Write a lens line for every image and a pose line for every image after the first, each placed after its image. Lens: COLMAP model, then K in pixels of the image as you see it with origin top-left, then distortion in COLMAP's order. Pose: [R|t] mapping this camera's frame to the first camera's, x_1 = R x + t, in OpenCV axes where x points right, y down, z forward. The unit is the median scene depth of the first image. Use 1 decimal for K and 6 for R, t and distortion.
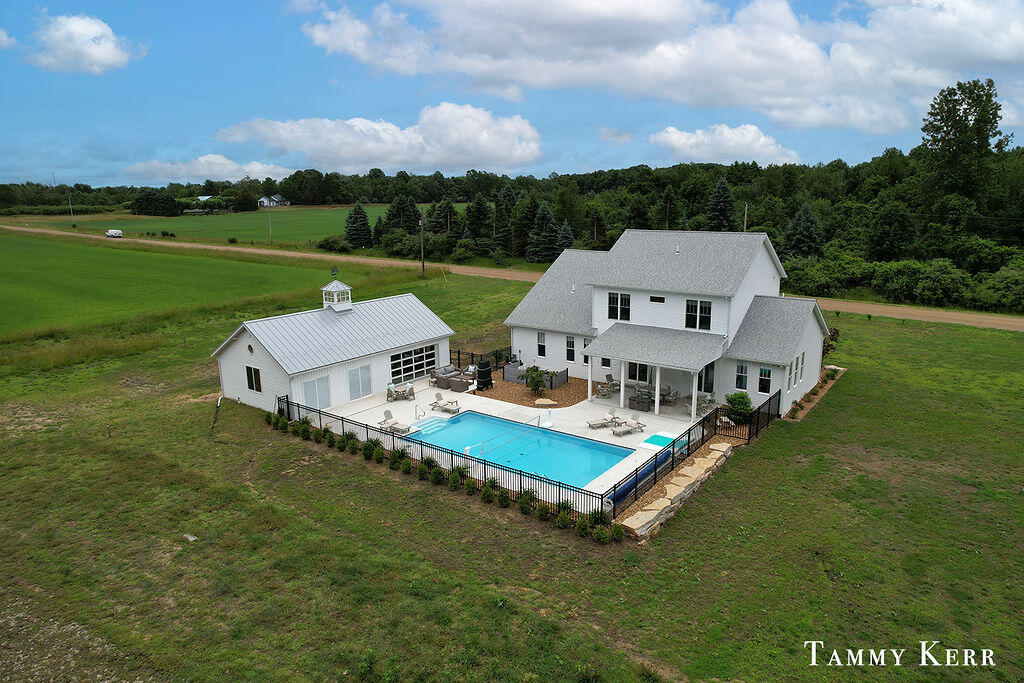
lens RADIAL K [[652.6, 0, 521.2], [0, 652.6, 345.6], [0, 0, 1]] dist [-0.080481, 0.079382]
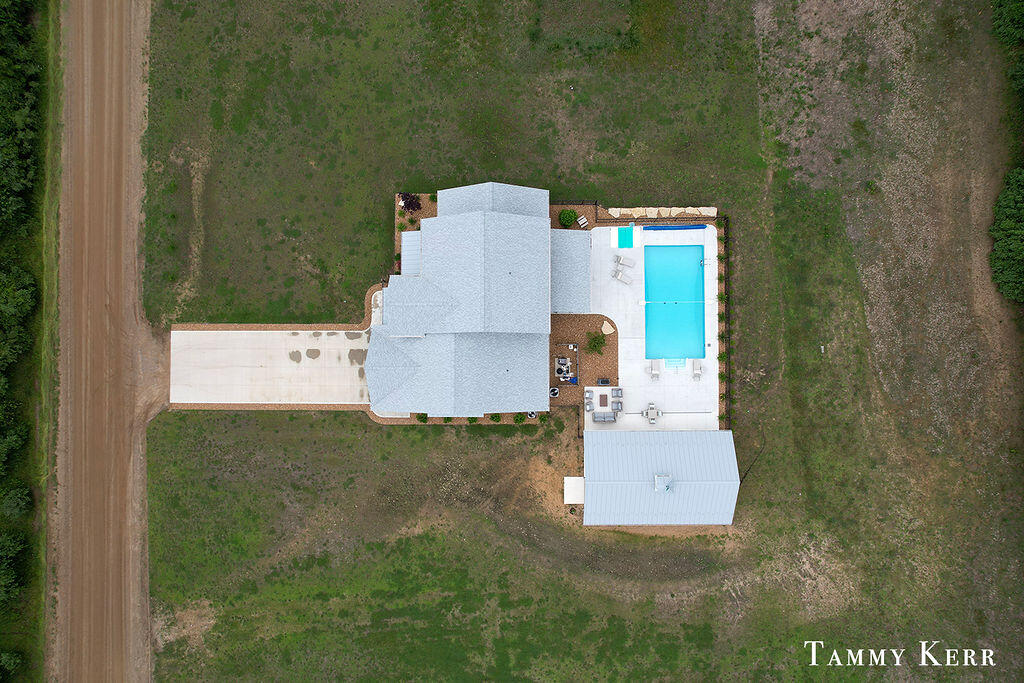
lens RADIAL K [[652.6, 0, 521.2], [0, 652.6, 345.6], [0, 0, 1]] dist [-0.080481, 0.079382]
pose [[-0.600488, -0.799140, 0.028098, 0.121927], [0.197478, -0.114155, 0.973638, -2.121017], [-0.774866, 0.590207, 0.226361, 1.175689]]
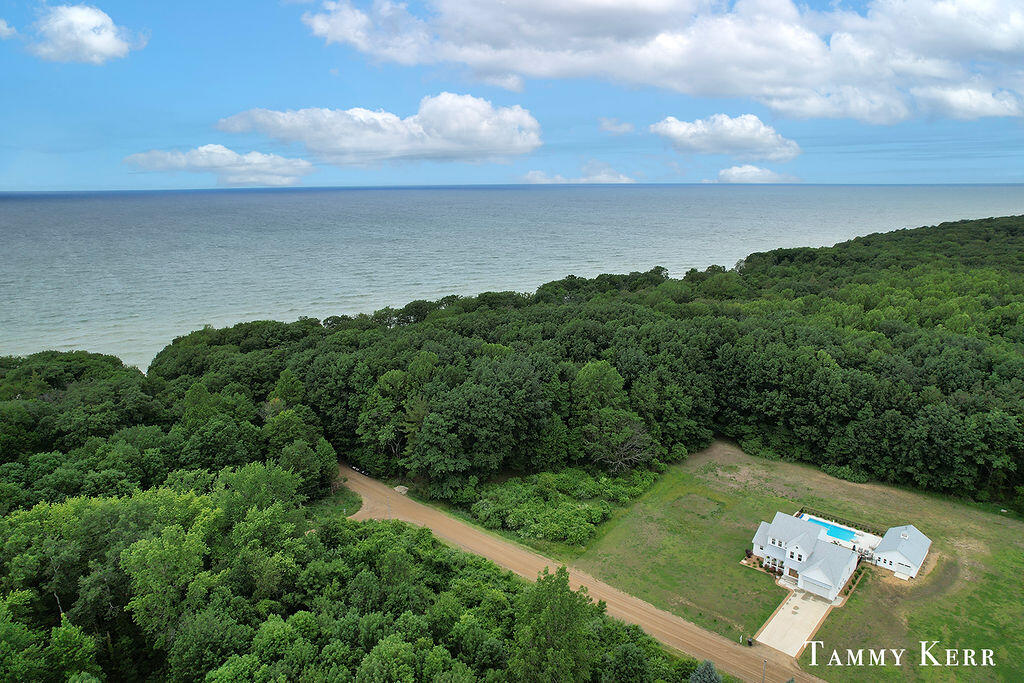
lens RADIAL K [[652.6, 0, 521.2], [0, 652.6, 345.6], [0, 0, 1]] dist [-0.080481, 0.079382]
pose [[-0.995125, -0.008007, 0.098298, 2.119792], [0.038413, 0.886522, 0.461090, -3.922960], [-0.090835, 0.462618, -0.881892, 5.612312]]
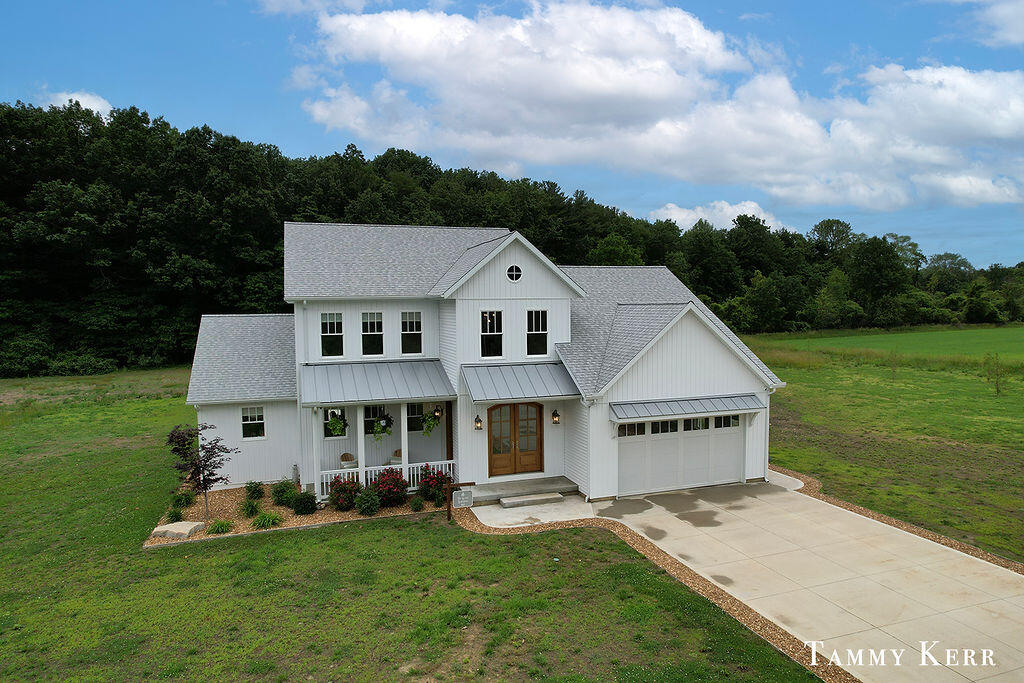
lens RADIAL K [[652.6, 0, 521.2], [0, 652.6, 345.6], [0, 0, 1]] dist [-0.080481, 0.079382]
pose [[-0.558436, 0.061993, -0.827228, 1.181225], [-0.178891, 0.964741, 0.193062, -0.330609], [0.810029, 0.255796, -0.527657, 2.315410]]
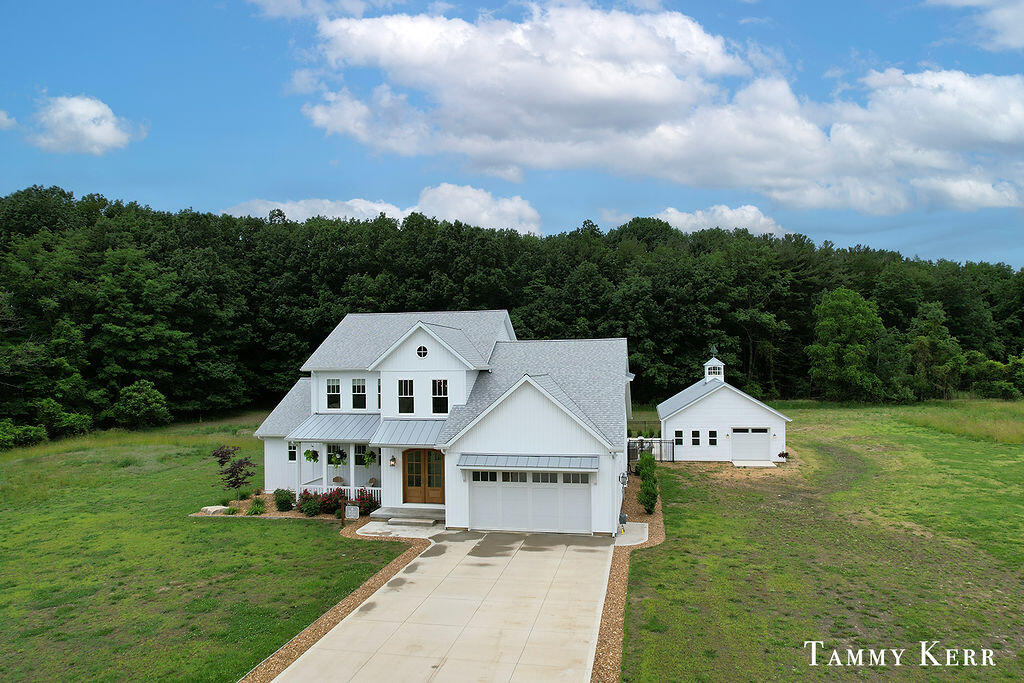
lens RADIAL K [[652.6, 0, 521.2], [0, 652.6, 345.6], [0, 0, 1]] dist [-0.080481, 0.079382]
pose [[-0.898247, 0.003838, -0.439473, 0.842976], [-0.085818, 0.979181, 0.183955, -0.483626], [0.431030, 0.202952, -0.879218, 2.882533]]
